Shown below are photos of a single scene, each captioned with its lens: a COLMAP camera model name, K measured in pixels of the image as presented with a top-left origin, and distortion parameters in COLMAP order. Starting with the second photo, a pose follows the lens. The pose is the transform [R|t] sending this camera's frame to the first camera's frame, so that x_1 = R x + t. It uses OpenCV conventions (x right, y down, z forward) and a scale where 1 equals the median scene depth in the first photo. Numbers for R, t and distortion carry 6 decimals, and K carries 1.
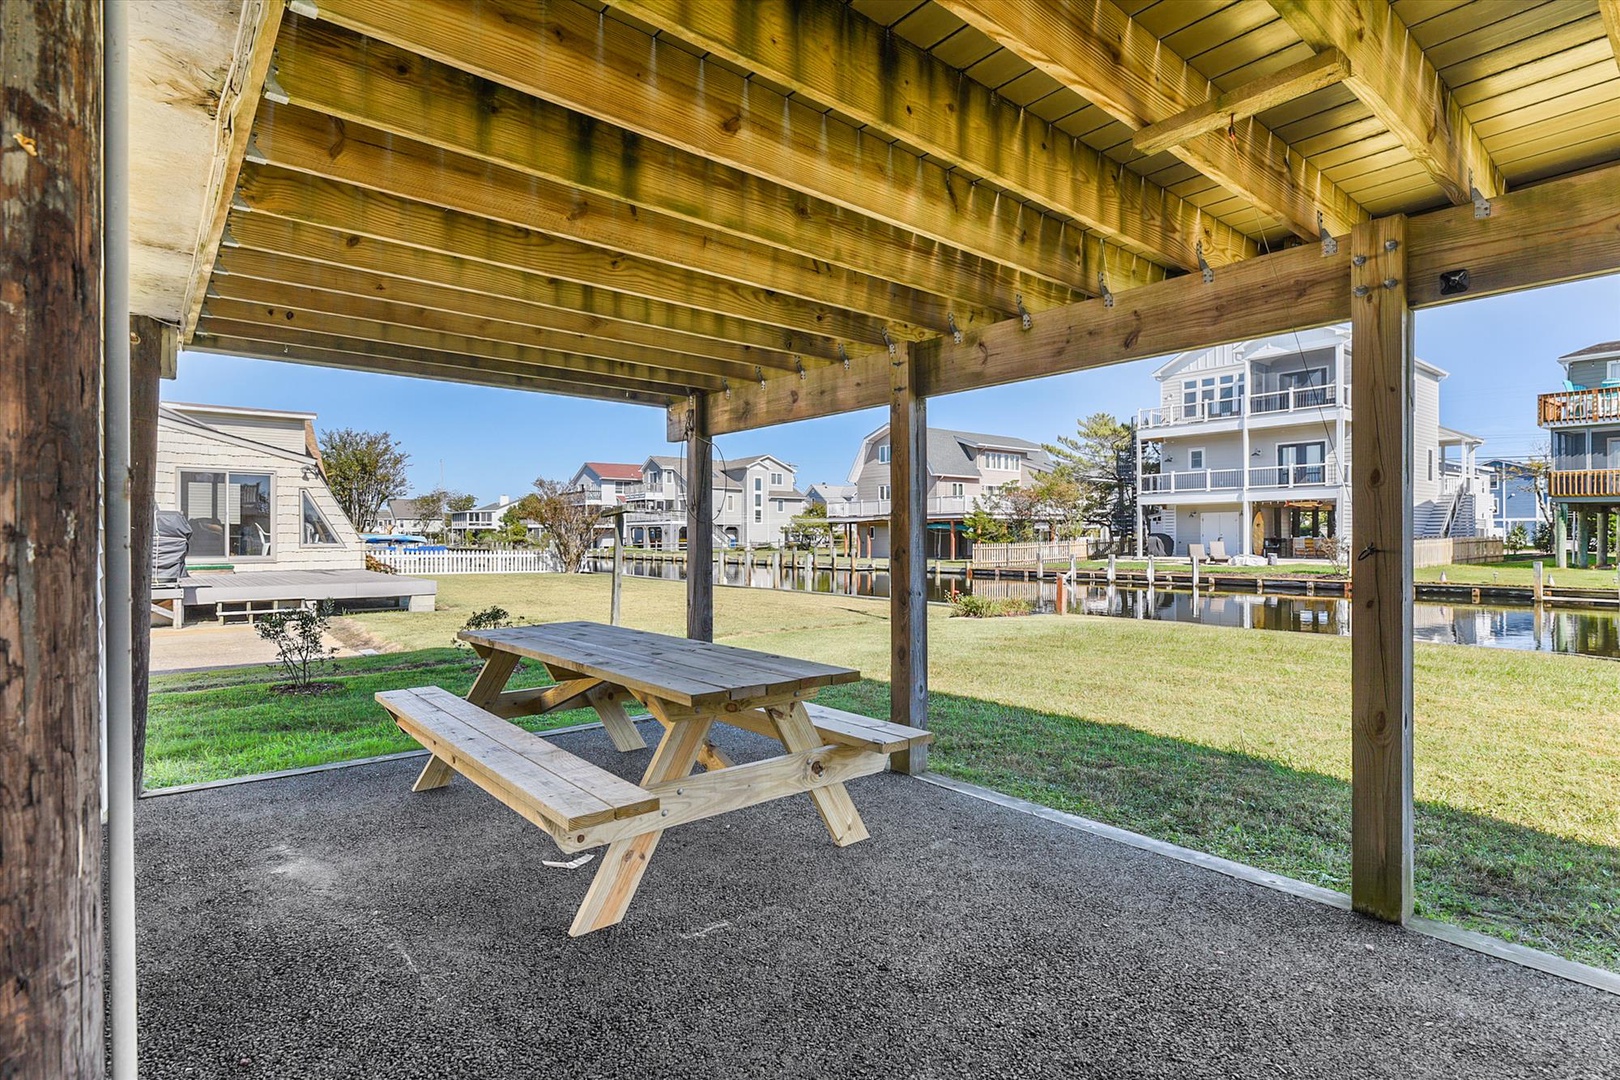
lens RADIAL K [[802.7, 0, 810.0], [0, 802.7, 540.0], [0, 0, 1]] dist [0.006061, -0.000262]
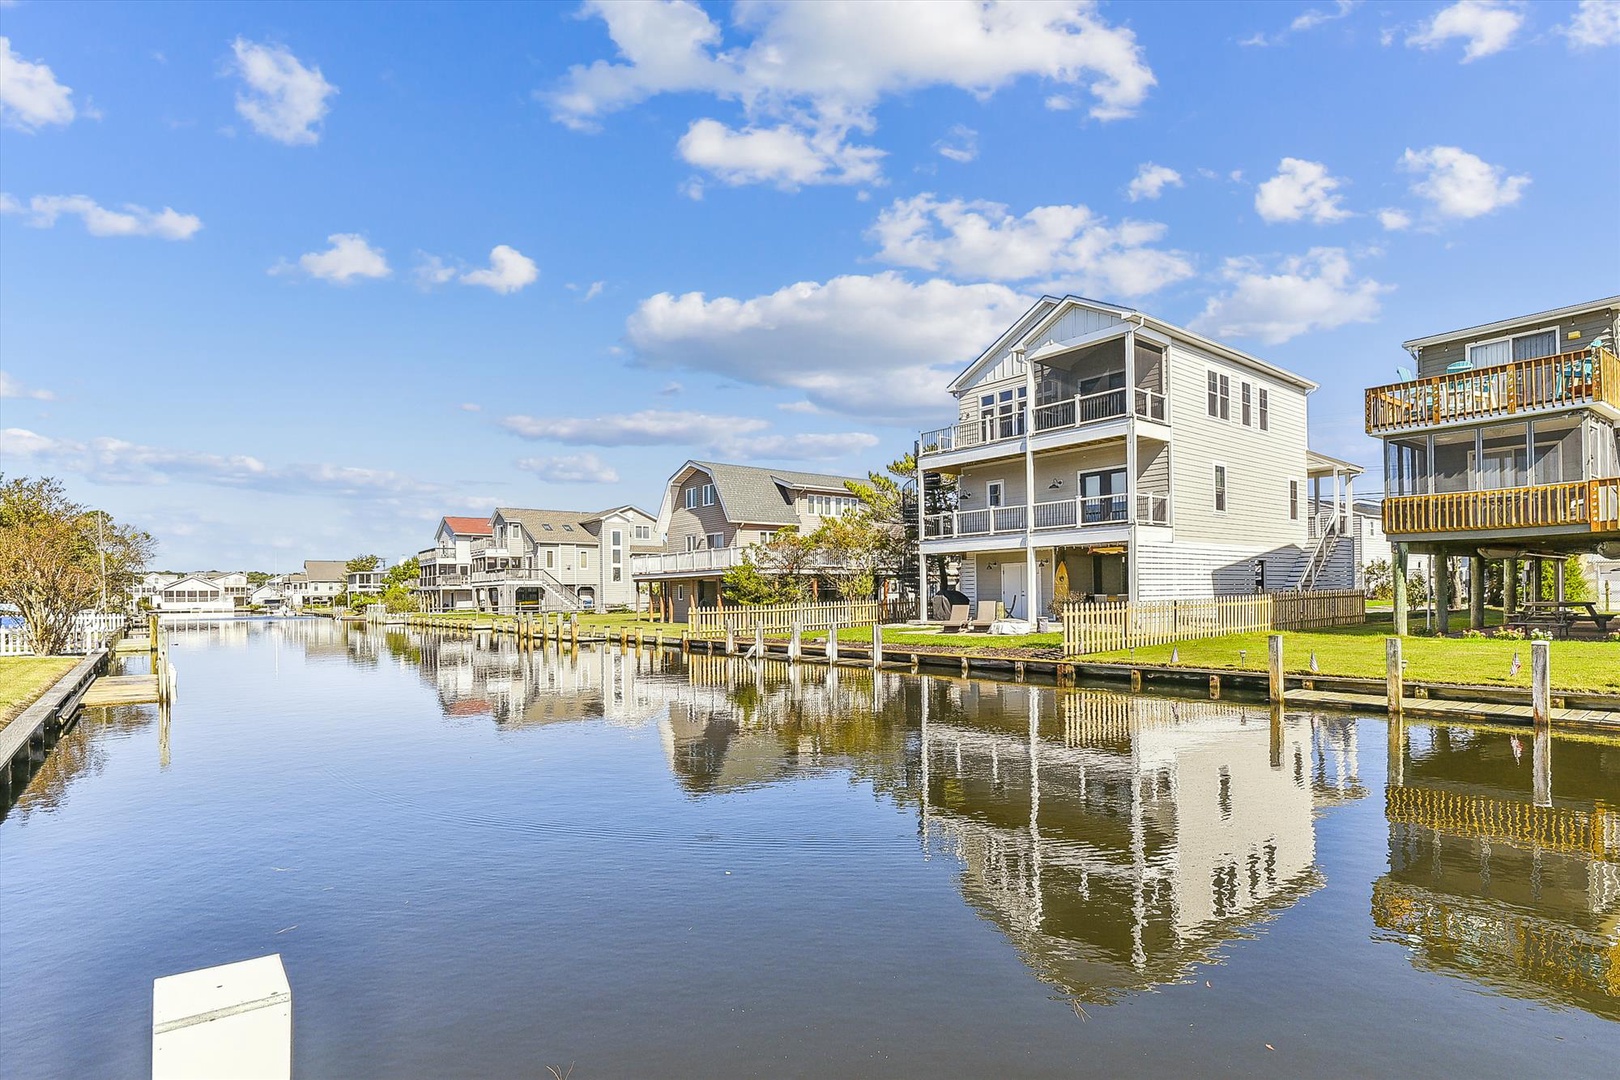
lens RADIAL K [[805.9, 0, 813.4], [0, 805.9, 592.5], [0, 0, 1]] dist [-0.002128, -0.009059]
pose [[0.999948, -0.010213, 0.000304, 0.304769], [0.010215, 0.999923, -0.007115, -0.002218], [-0.000231, 0.007118, 0.999975, 0.219532]]
